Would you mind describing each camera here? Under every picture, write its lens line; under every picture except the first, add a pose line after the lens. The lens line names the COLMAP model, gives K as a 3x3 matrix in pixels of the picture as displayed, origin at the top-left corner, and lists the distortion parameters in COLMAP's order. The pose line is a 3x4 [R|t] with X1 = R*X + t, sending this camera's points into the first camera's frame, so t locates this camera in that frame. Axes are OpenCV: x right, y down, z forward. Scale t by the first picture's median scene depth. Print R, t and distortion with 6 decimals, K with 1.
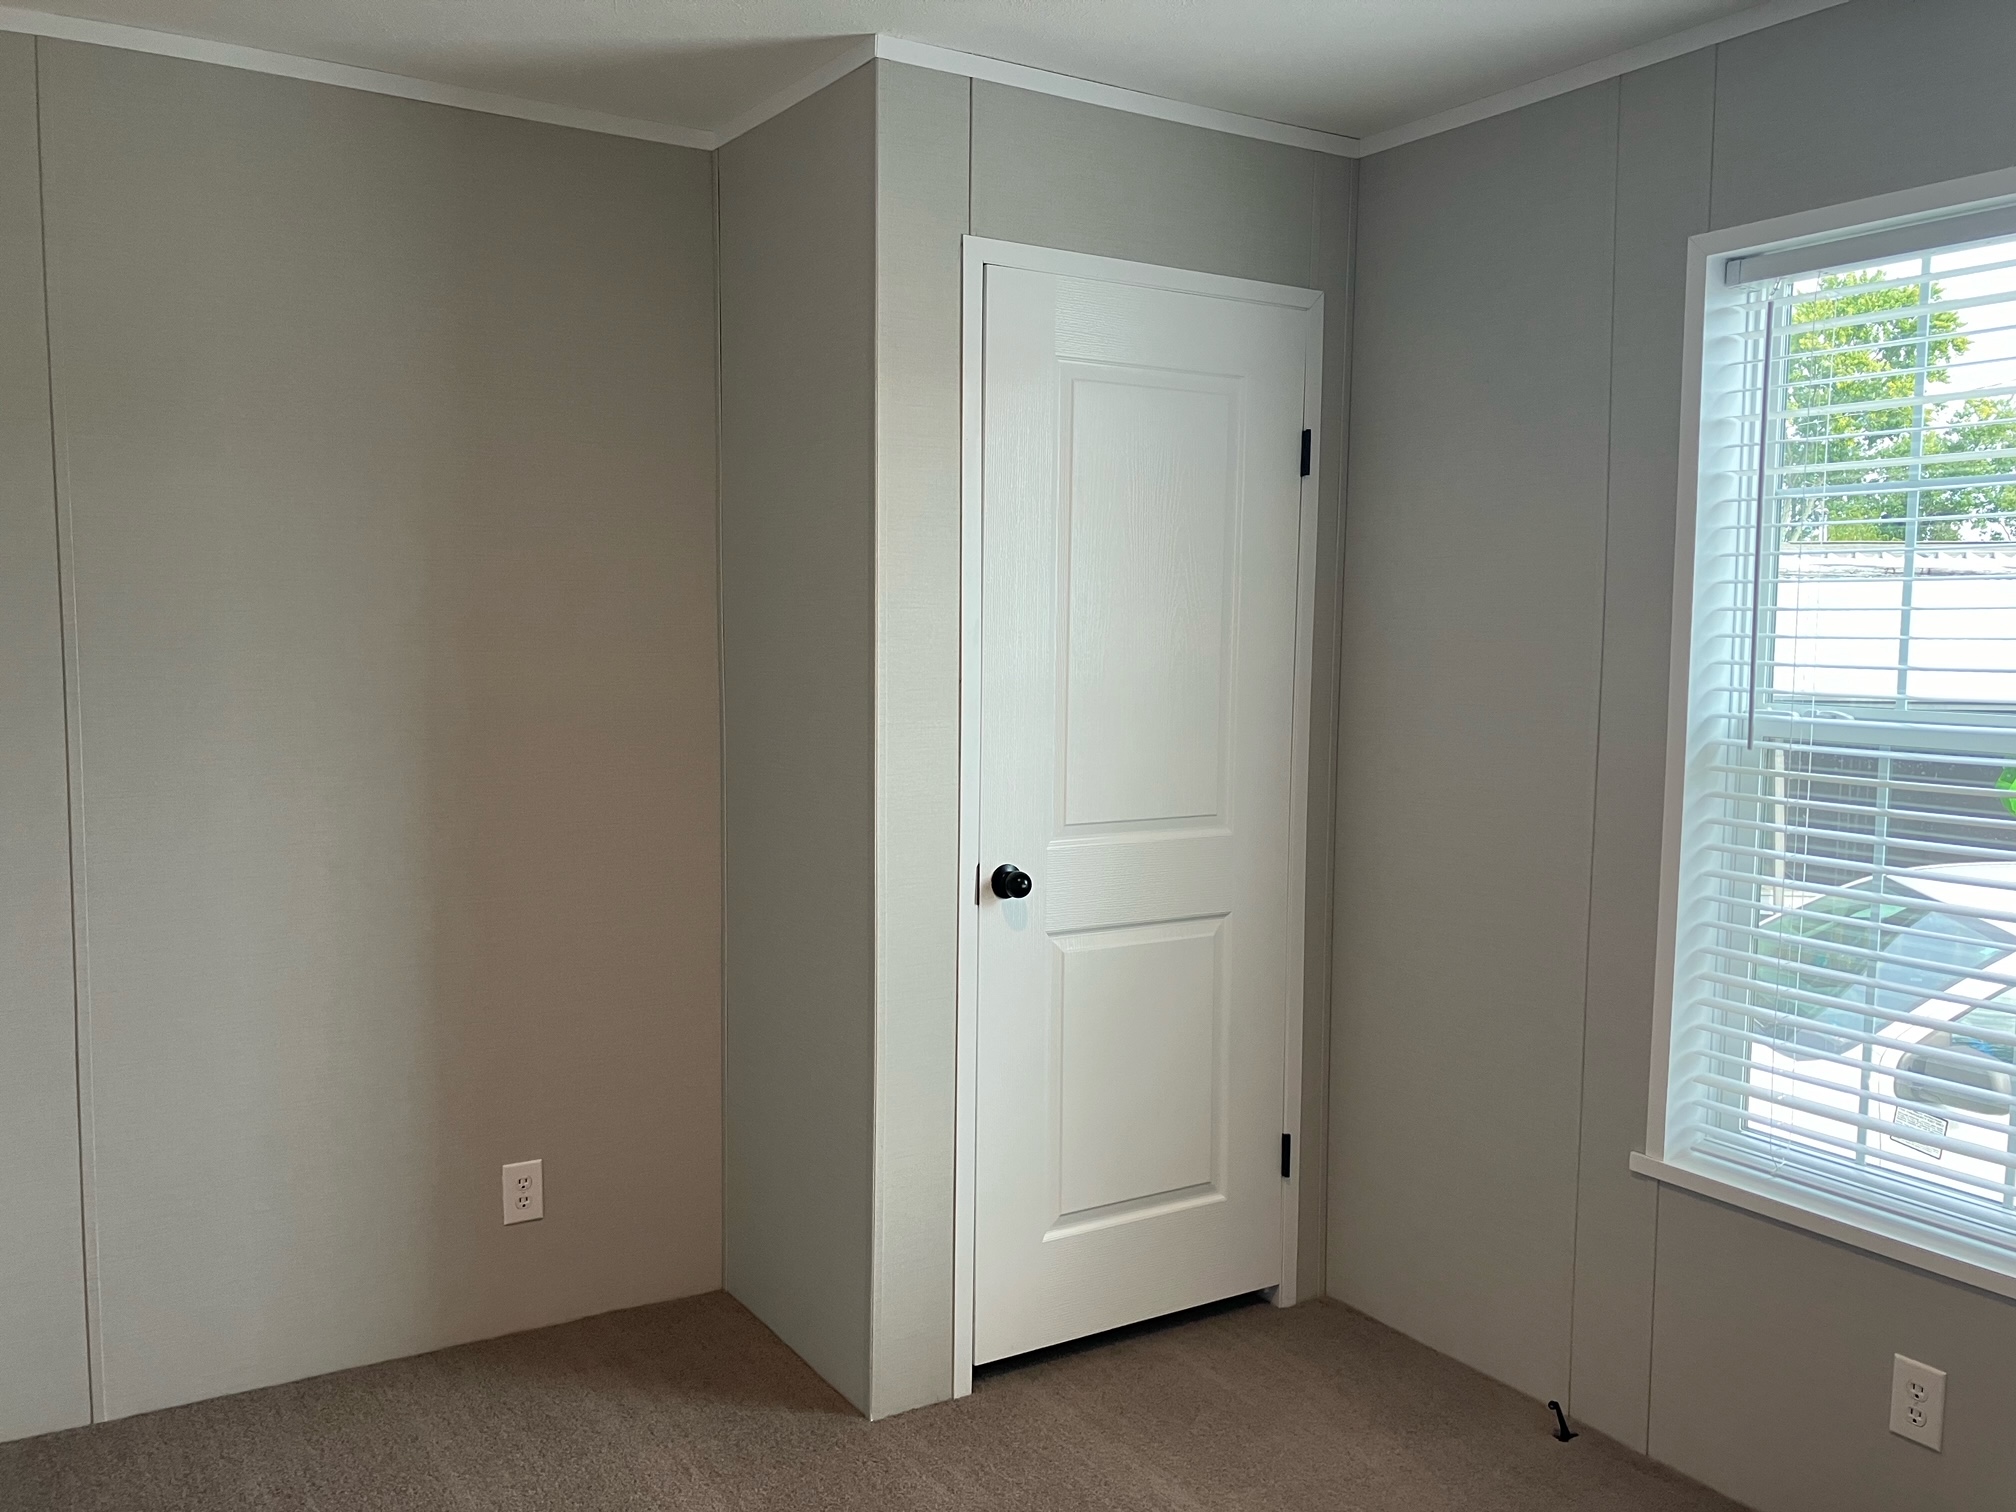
lens RADIAL K [[1648.1, 0, 1010.5], [0, 1648.1, 764.8], [0, 0, 1]] dist [0.027839, -0.028679]
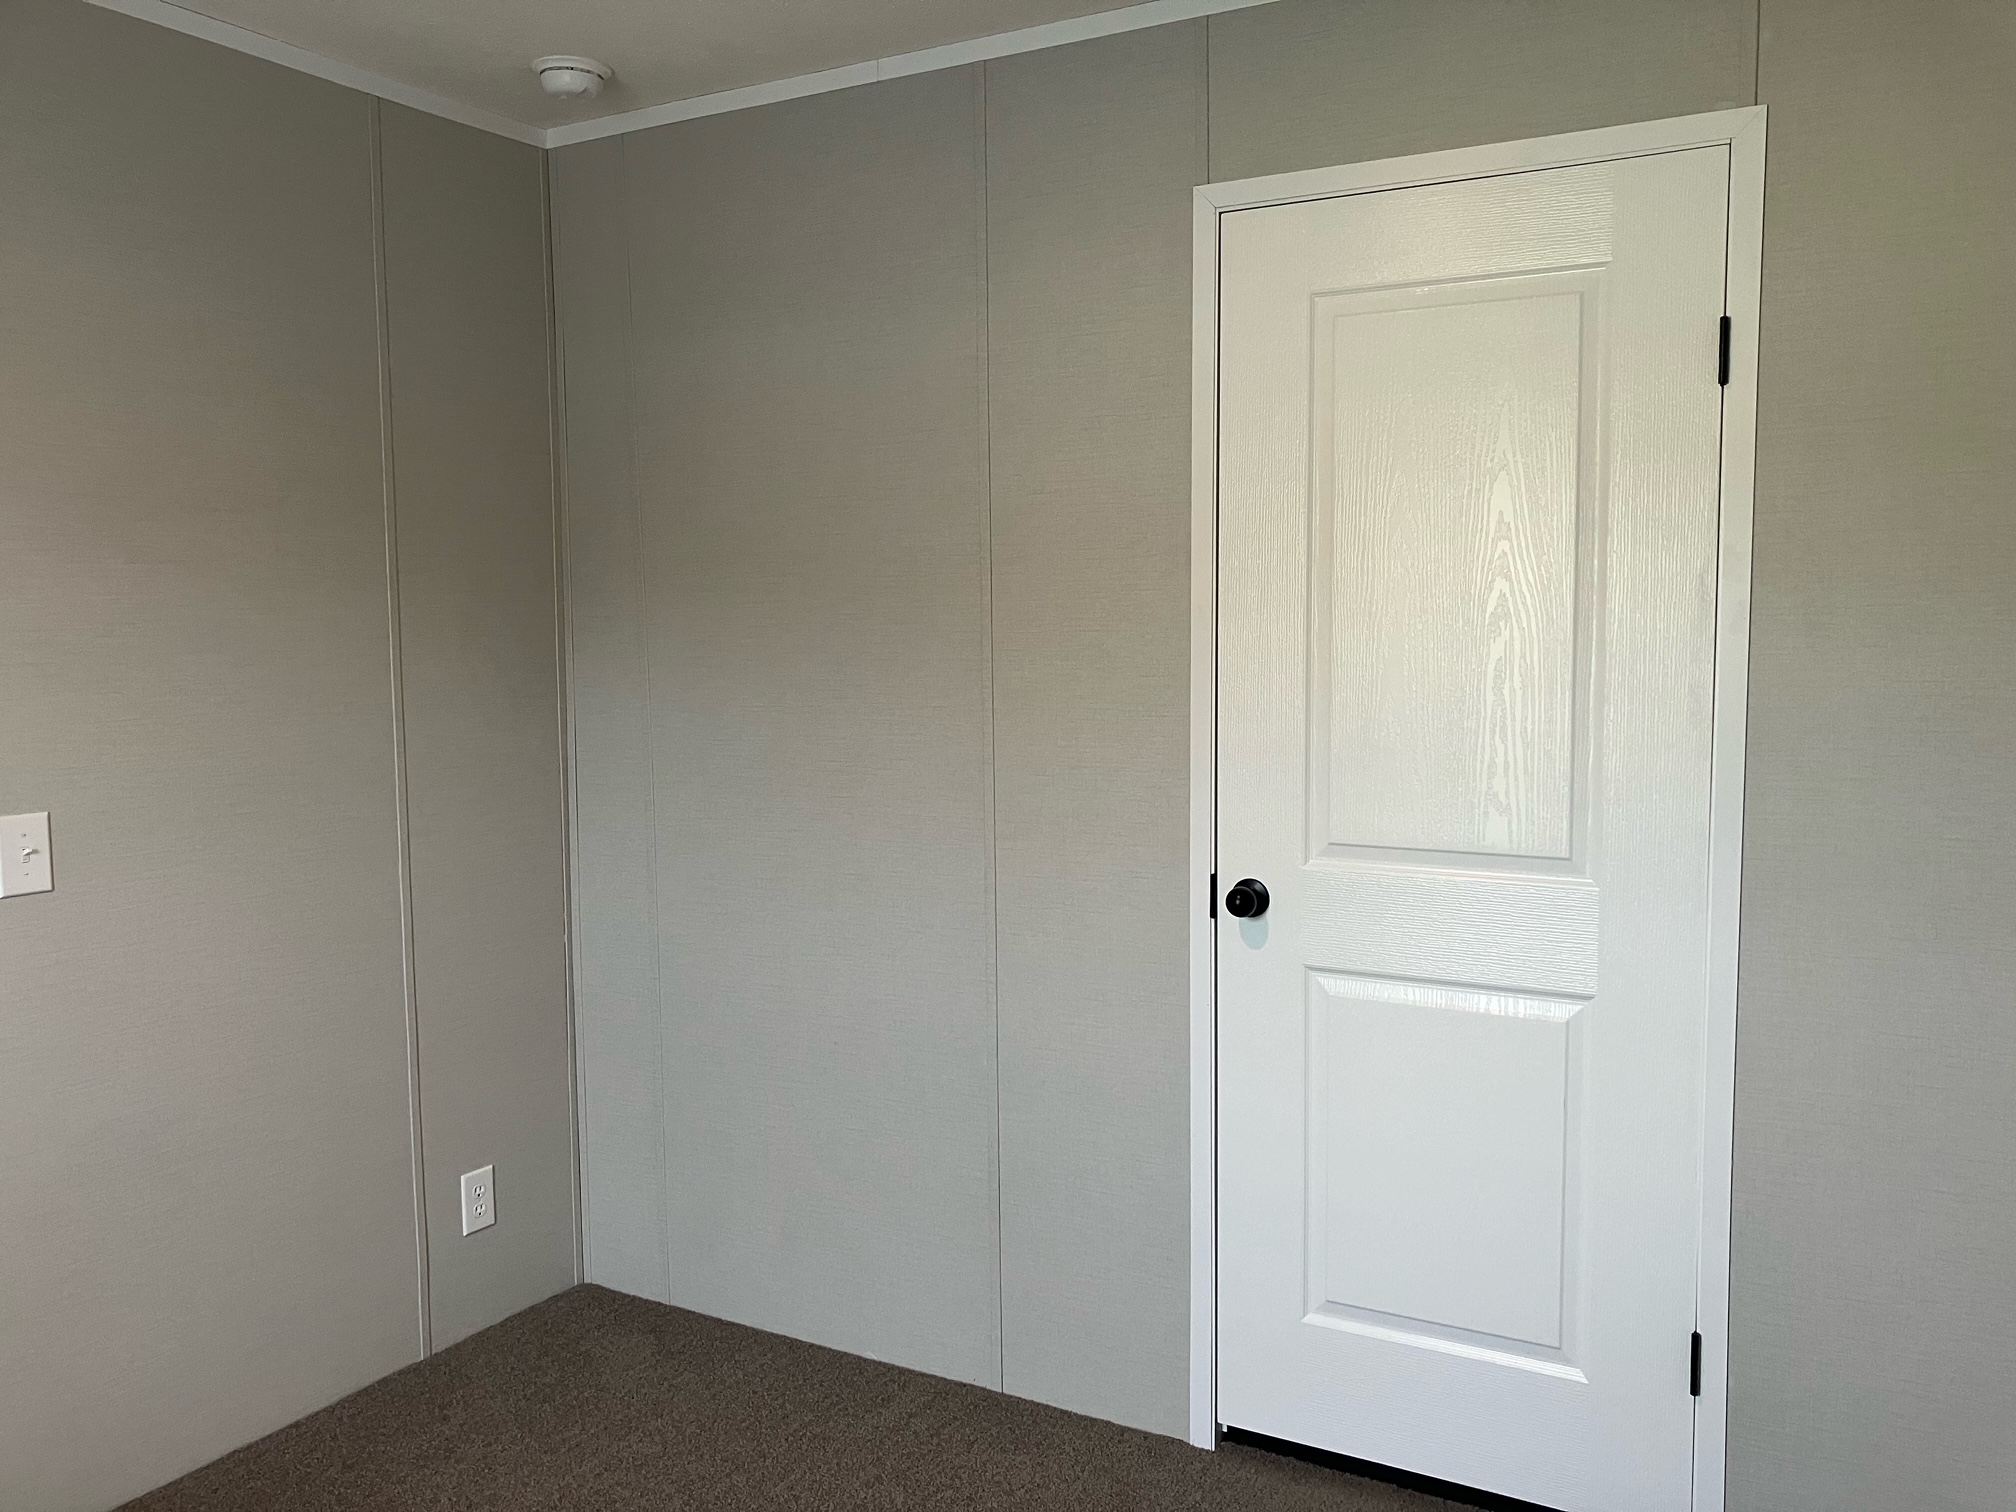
lens RADIAL K [[1648.1, 0, 1006.2], [0, 1648.1, 766.9], [0, 0, 1]] dist [0.027839, -0.028679]
pose [[0.479535, 0.065985, -0.875038, 0.685110], [-0.064837, 0.997108, 0.039658, -0.025842], [0.875124, 0.037717, 0.482426, 0.436012]]
